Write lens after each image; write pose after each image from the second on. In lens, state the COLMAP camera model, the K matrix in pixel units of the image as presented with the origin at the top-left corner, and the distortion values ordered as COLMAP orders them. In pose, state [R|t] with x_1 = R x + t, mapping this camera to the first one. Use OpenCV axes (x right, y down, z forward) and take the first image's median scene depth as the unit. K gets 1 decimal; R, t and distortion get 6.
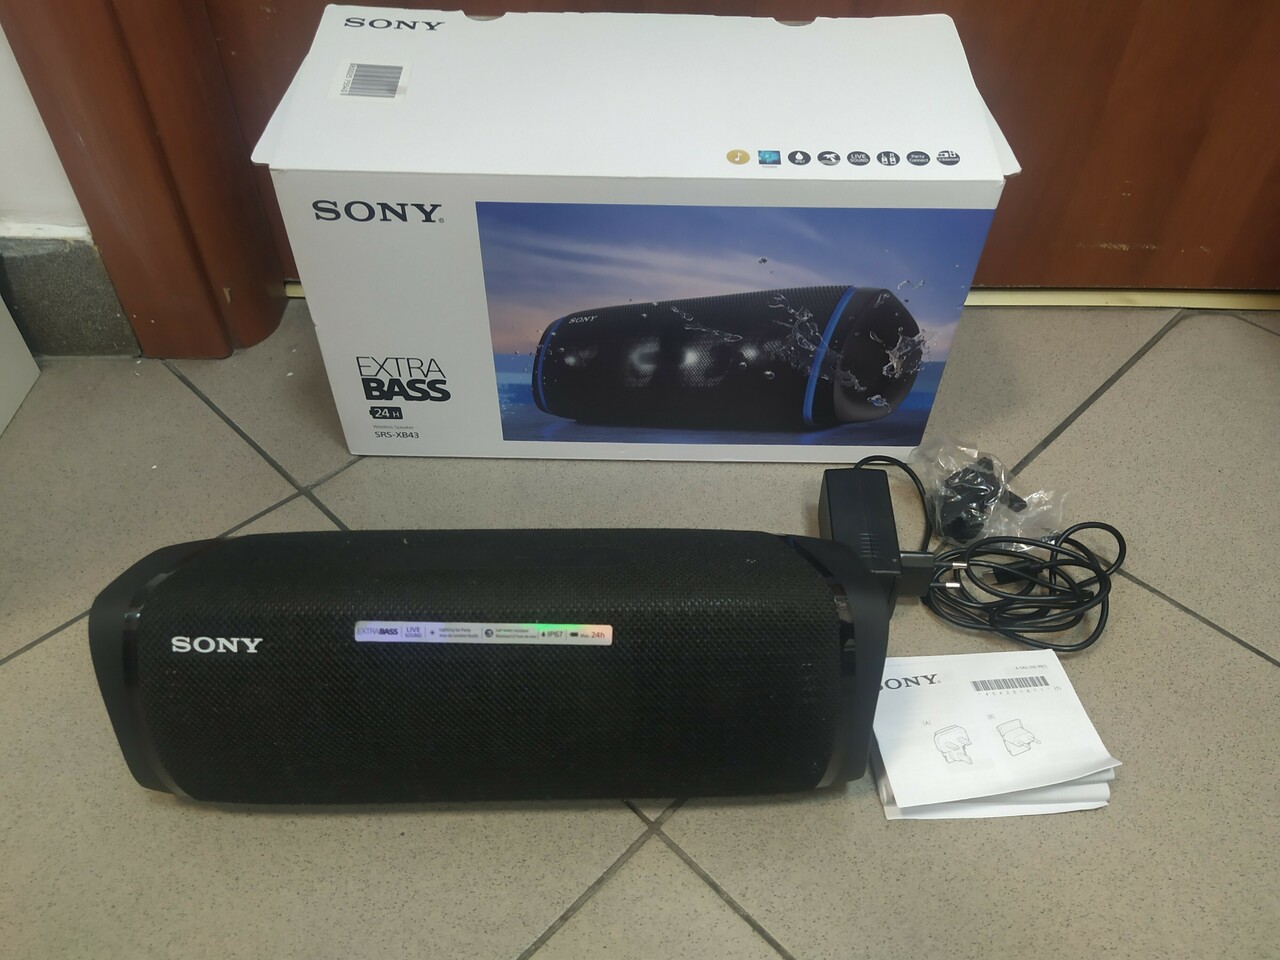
lens RADIAL K [[955.0, 0, 645.1], [0, 955.0, 480.3], [0, 0, 1]] dist [0.055820, -0.127653]
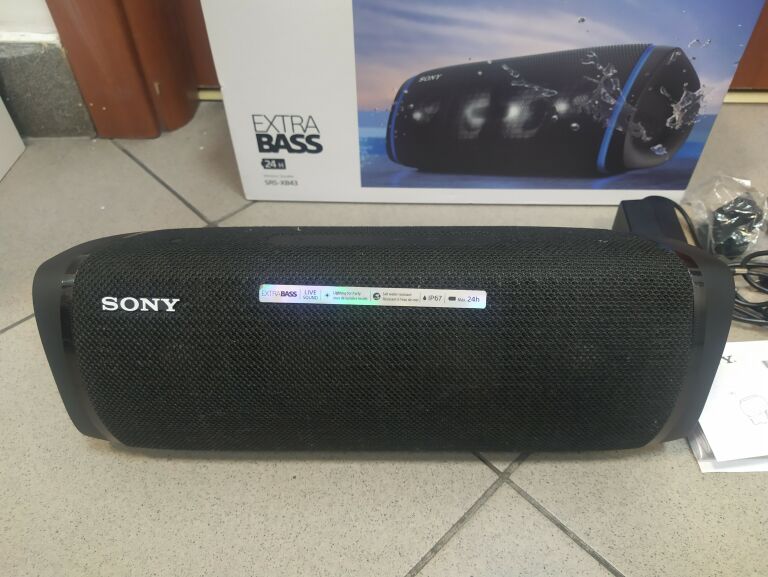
lens RADIAL K [[585.8, 0, 384.0], [0, 585.8, 288.5], [0, 0, 1]] dist [0.046530, -0.130883]
pose [[0.998692, 0.003516, -0.051006, -0.102400], [-0.003254, 0.999981, 0.005215, 0.126006], [0.051023, -0.005042, 0.998685, 0.268632]]
